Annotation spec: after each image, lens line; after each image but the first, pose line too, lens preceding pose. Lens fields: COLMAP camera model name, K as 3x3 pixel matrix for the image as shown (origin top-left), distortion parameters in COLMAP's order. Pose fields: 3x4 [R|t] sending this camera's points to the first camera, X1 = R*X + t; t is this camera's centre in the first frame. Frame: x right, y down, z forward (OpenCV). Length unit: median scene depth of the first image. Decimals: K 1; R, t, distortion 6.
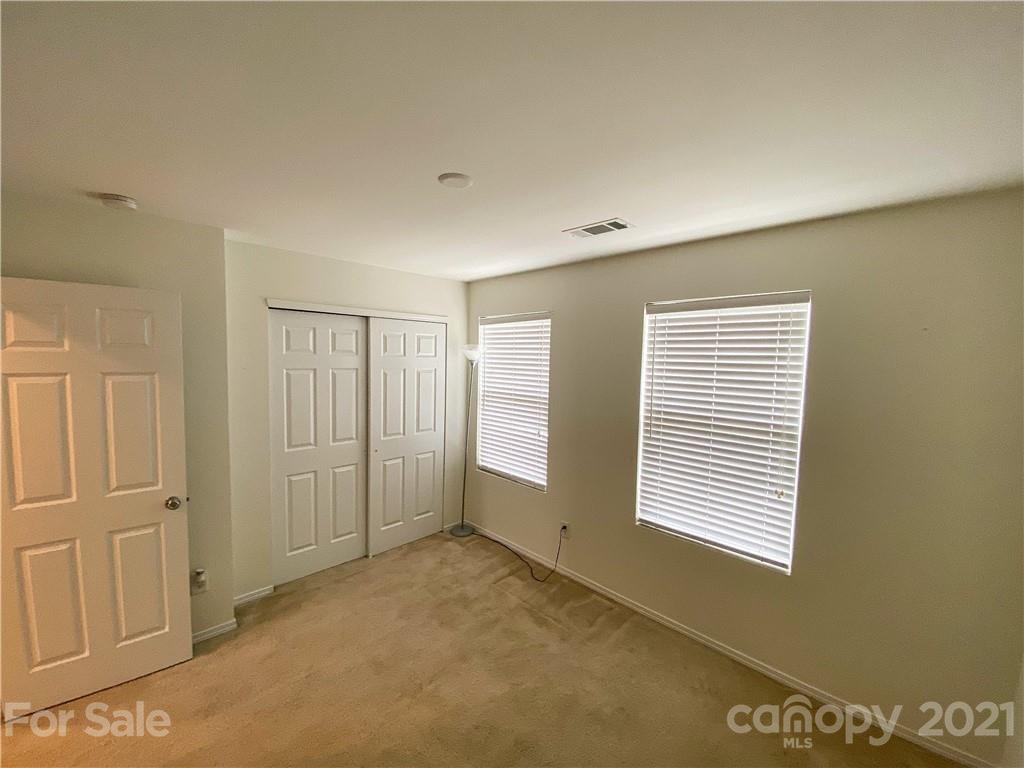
lens RADIAL K [[418.0, 0, 515.2], [0, 418.0, 388.7], [0, 0, 1]] dist [0.005091, -0.012885]
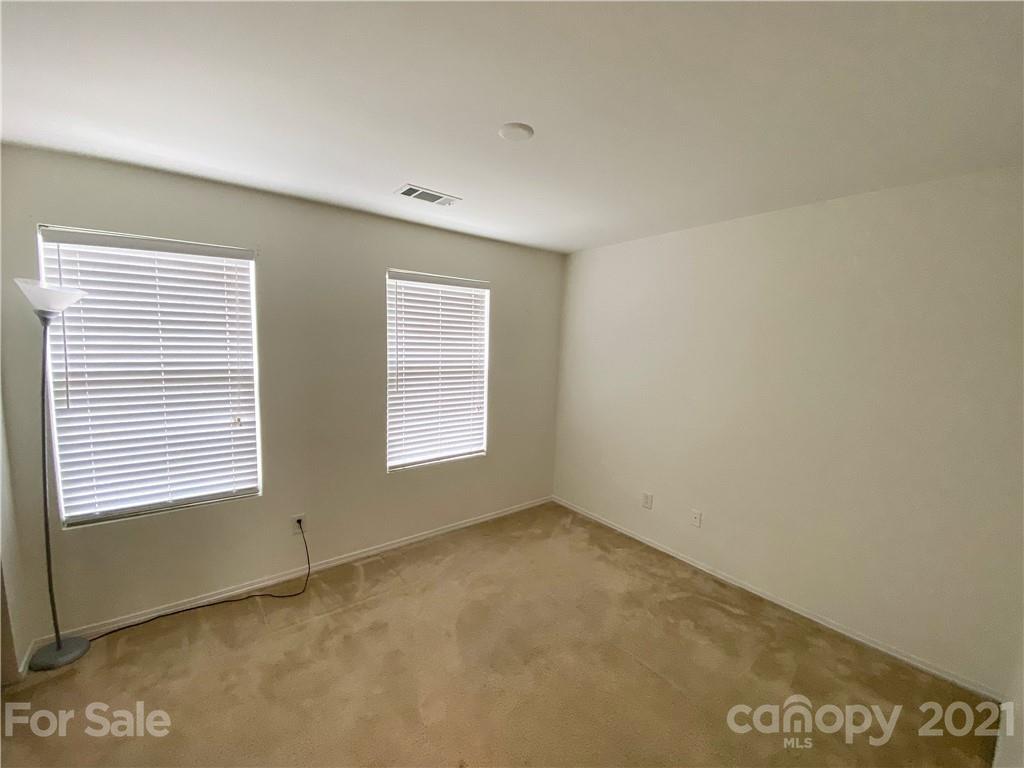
lens RADIAL K [[418.0, 0, 517.1], [0, 418.0, 380.7], [0, 0, 1]] dist [0.005091, -0.012885]
pose [[0.086188, -0.133477, 0.987297, -0.712759], [0.035870, 0.990758, 0.130814, -0.044601], [-0.995633, 0.024139, 0.090179, 0.548410]]
